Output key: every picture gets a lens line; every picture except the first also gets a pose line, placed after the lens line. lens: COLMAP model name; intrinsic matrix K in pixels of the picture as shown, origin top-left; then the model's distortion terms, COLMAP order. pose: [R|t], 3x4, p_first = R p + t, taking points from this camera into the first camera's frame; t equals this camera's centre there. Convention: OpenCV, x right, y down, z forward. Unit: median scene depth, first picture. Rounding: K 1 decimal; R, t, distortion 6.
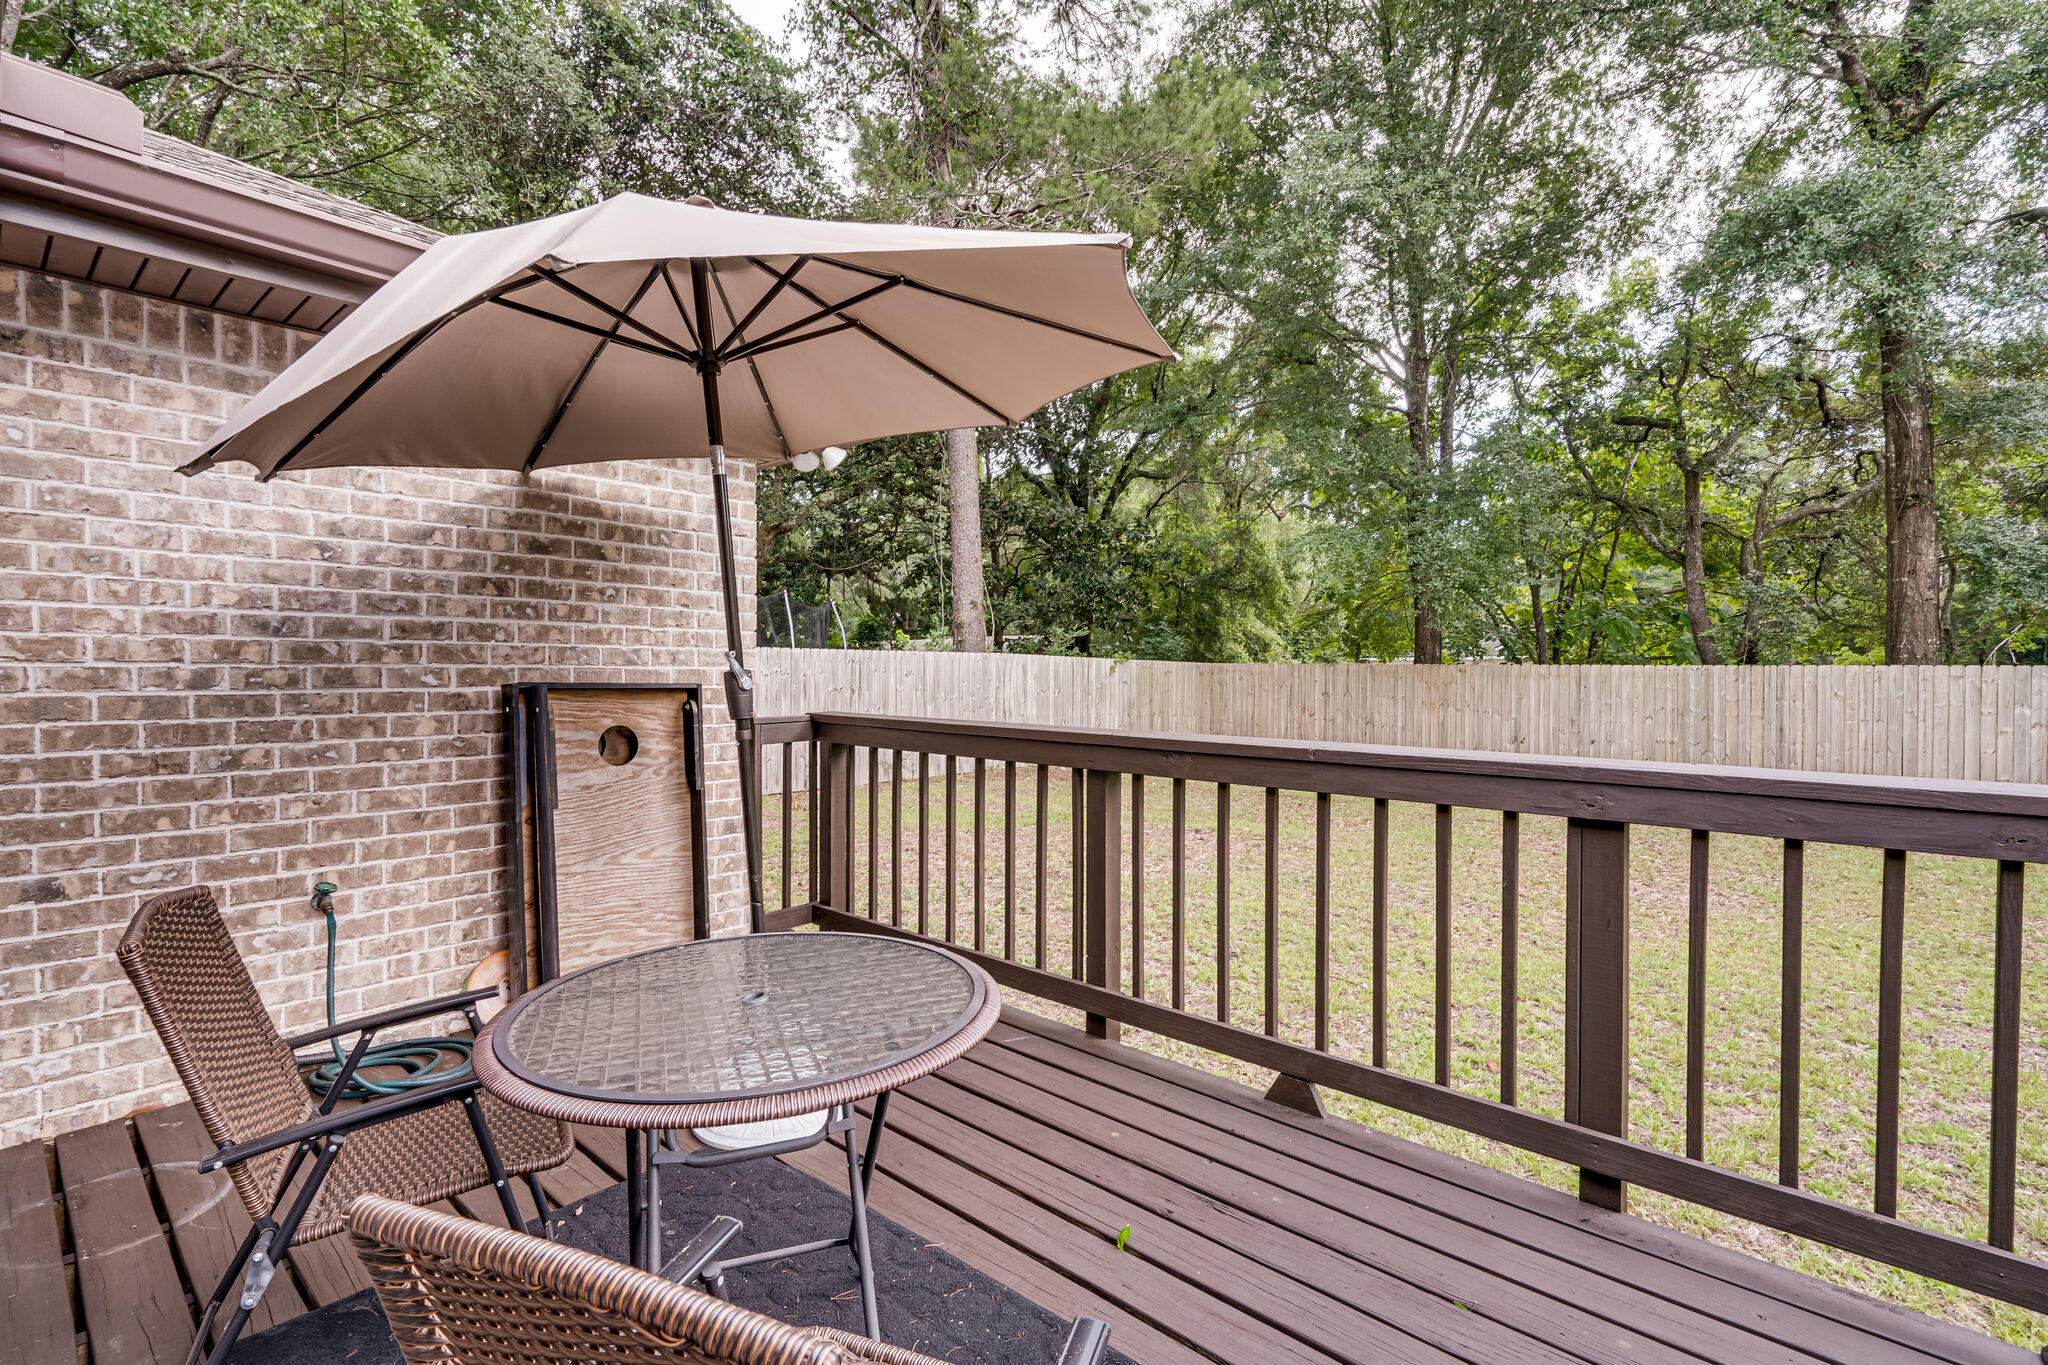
lens RADIAL K [[920.9, 0, 1017.8], [0, 920.9, 686.0], [0, 0, 1]] dist [-0.009189, 0.003622]
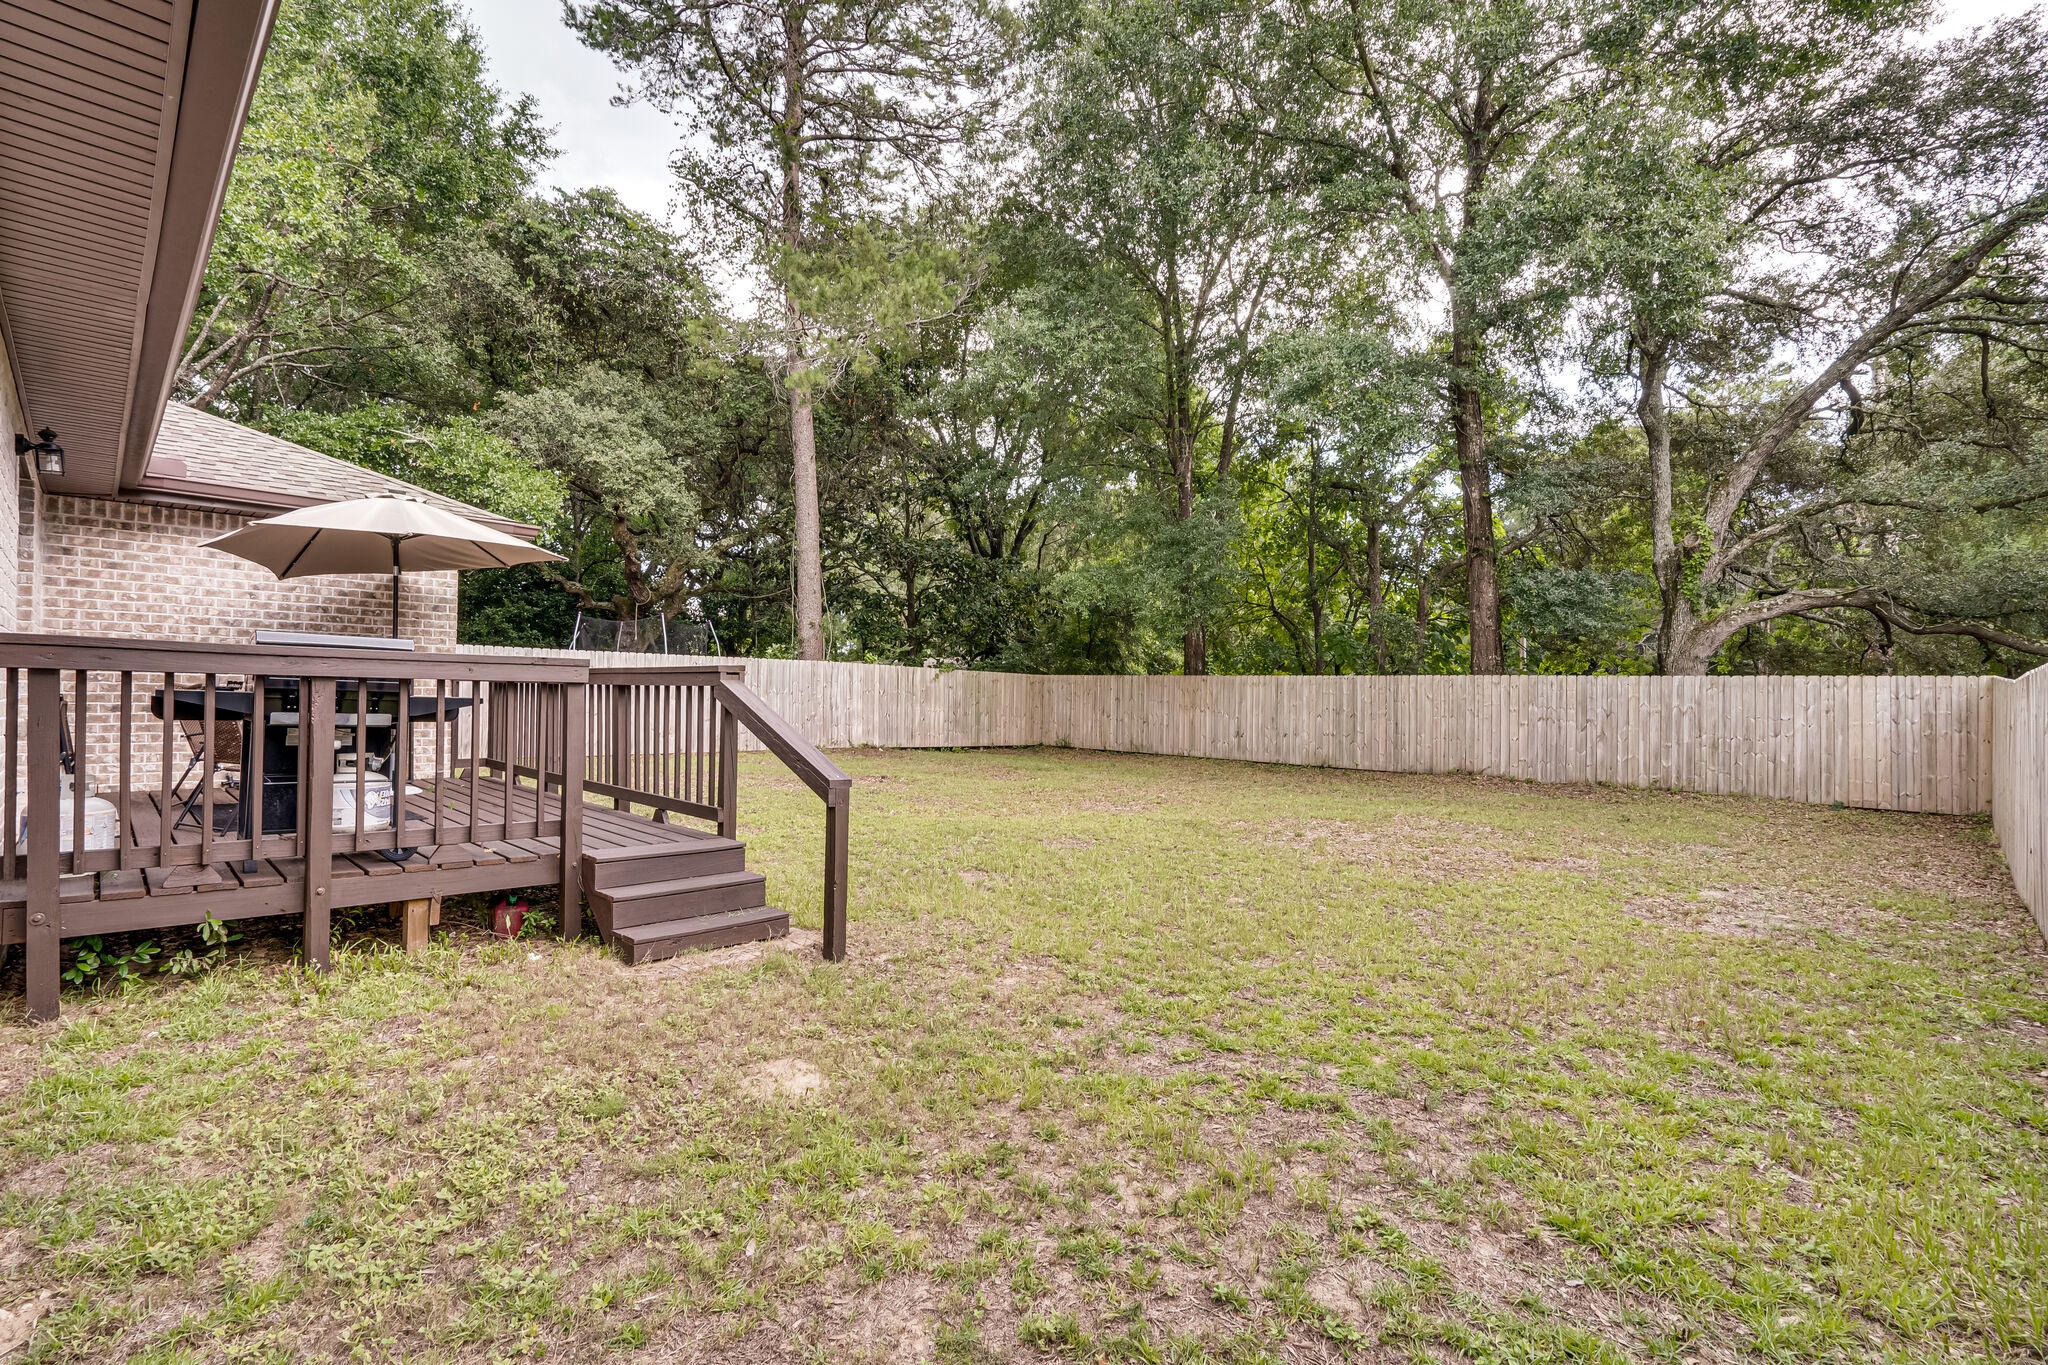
lens RADIAL K [[920.9, 0, 1022.1], [0, 920.9, 688.1], [0, 0, 1]] dist [-0.009189, 0.003622]
pose [[0.998465, 0.010771, -0.054331, 0.272083], [-0.012203, 0.999585, -0.026099, 0.027591], [0.054027, 0.026722, 0.998182, -0.256650]]
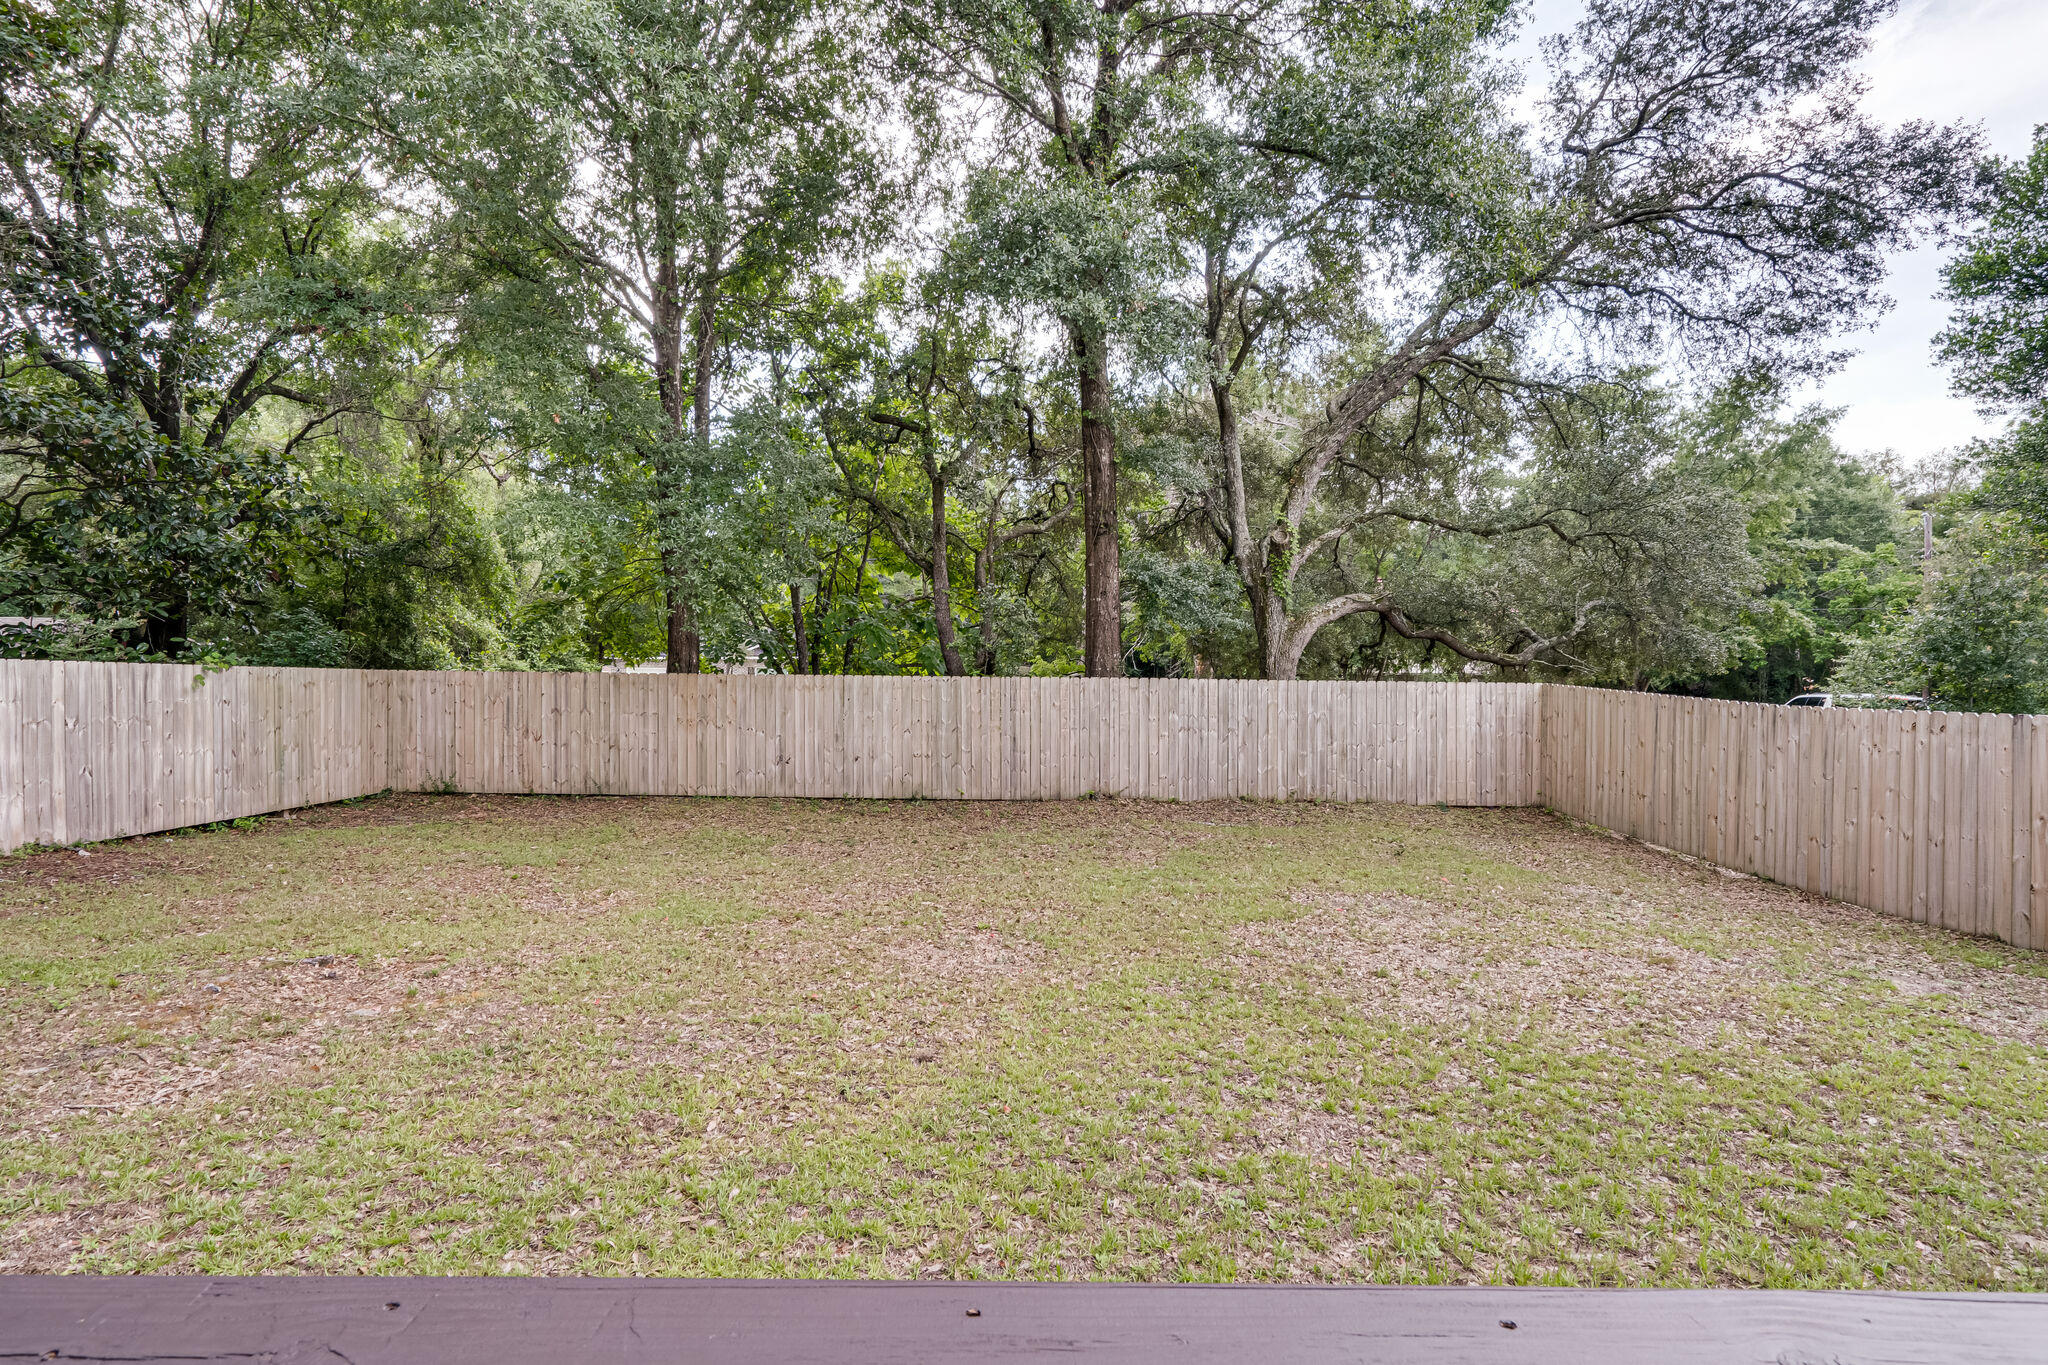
lens RADIAL K [[1058.4, 0, 1021.6], [0, 1058.4, 681.2], [0, 0, 1]] dist [0.000968, 0.001429]
pose [[0.744378, -0.004445, 0.667743, 0.033801], [0.009480, 0.999947, -0.003912, -0.009593], [-0.667691, 0.009243, 0.744381, 0.081108]]
